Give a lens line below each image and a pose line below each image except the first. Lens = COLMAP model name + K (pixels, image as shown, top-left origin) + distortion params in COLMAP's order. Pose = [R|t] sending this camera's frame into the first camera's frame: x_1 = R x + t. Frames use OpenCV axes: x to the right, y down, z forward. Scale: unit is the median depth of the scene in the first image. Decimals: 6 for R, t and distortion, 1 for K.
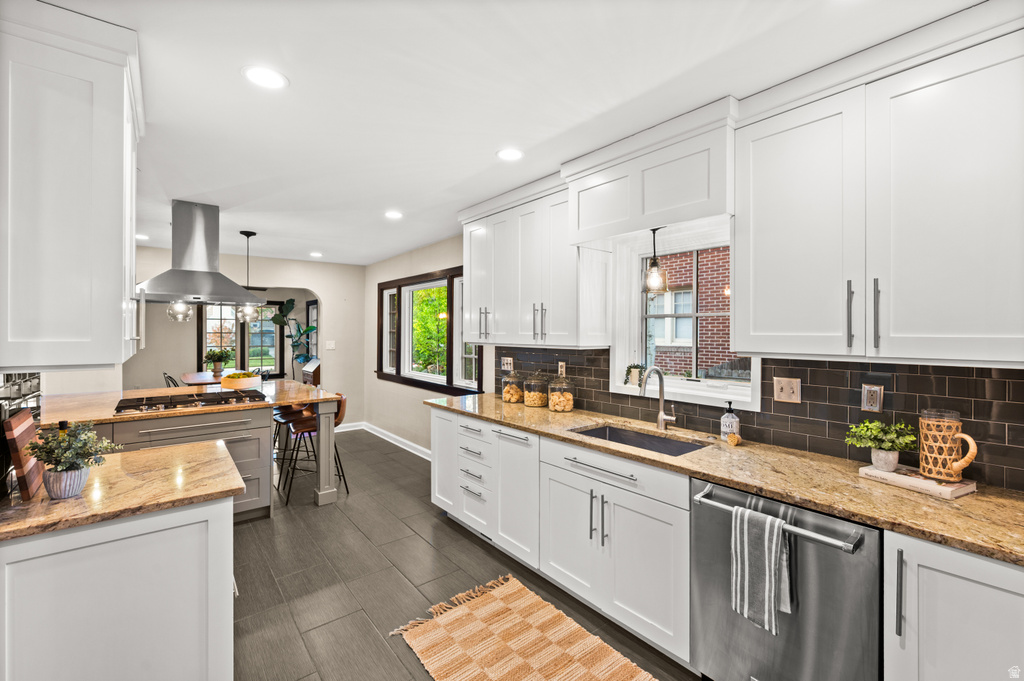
lens RADIAL K [[447.9, 0, 530.9], [0, 447.9, 329.1], [0, 0, 1]] dist [-0.002404, 0.001835]
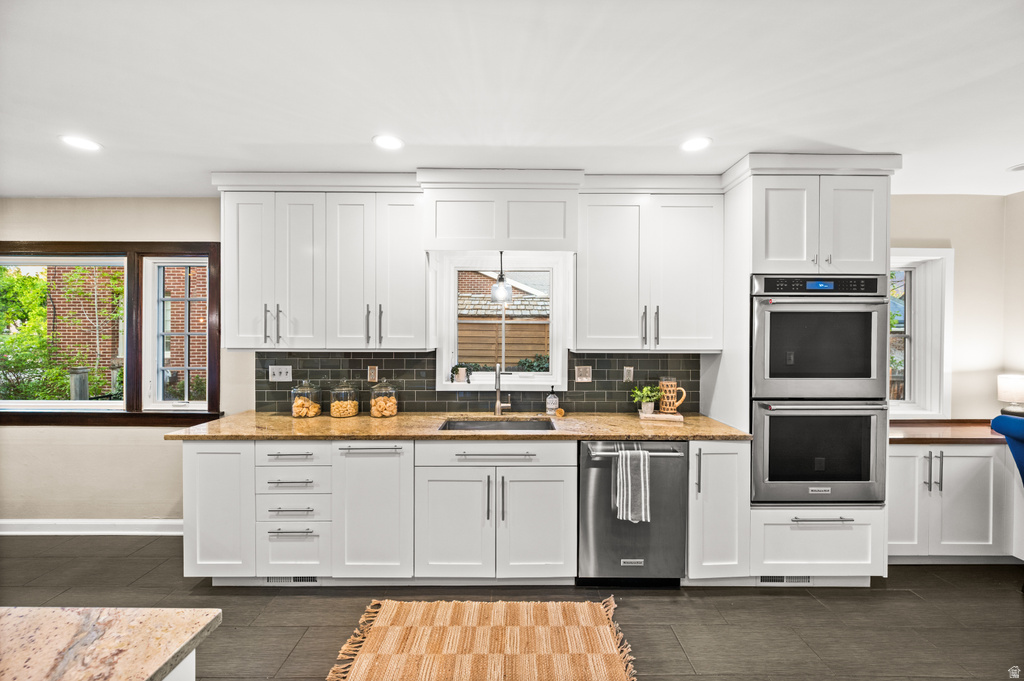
lens RADIAL K [[411.7, 0, 515.4], [0, 411.7, 335.8], [0, 0, 1]] dist [-0.000517, -0.000818]
pose [[0.624212, 0.000845, 0.781255, -0.466106], [-0.007308, 0.999962, 0.004757, 0.001595], [-0.781221, -0.008679, 0.624194, 0.226536]]
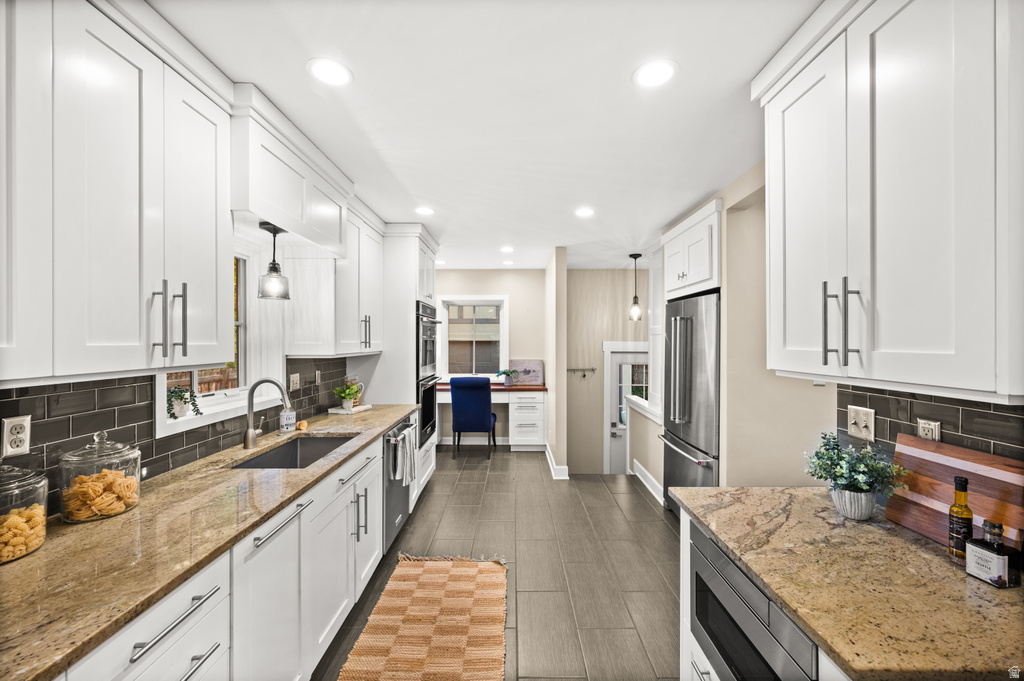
lens RADIAL K [[411.7, 0, 522.3], [0, 411.7, 340.1], [0, 0, 1]] dist [-0.000517, -0.000818]
pose [[-0.780139, 0.007225, 0.625565, -0.555428], [0.011274, 0.999933, 0.002511, 0.009011], [-0.625505, 0.009012, -0.780168, 1.103866]]
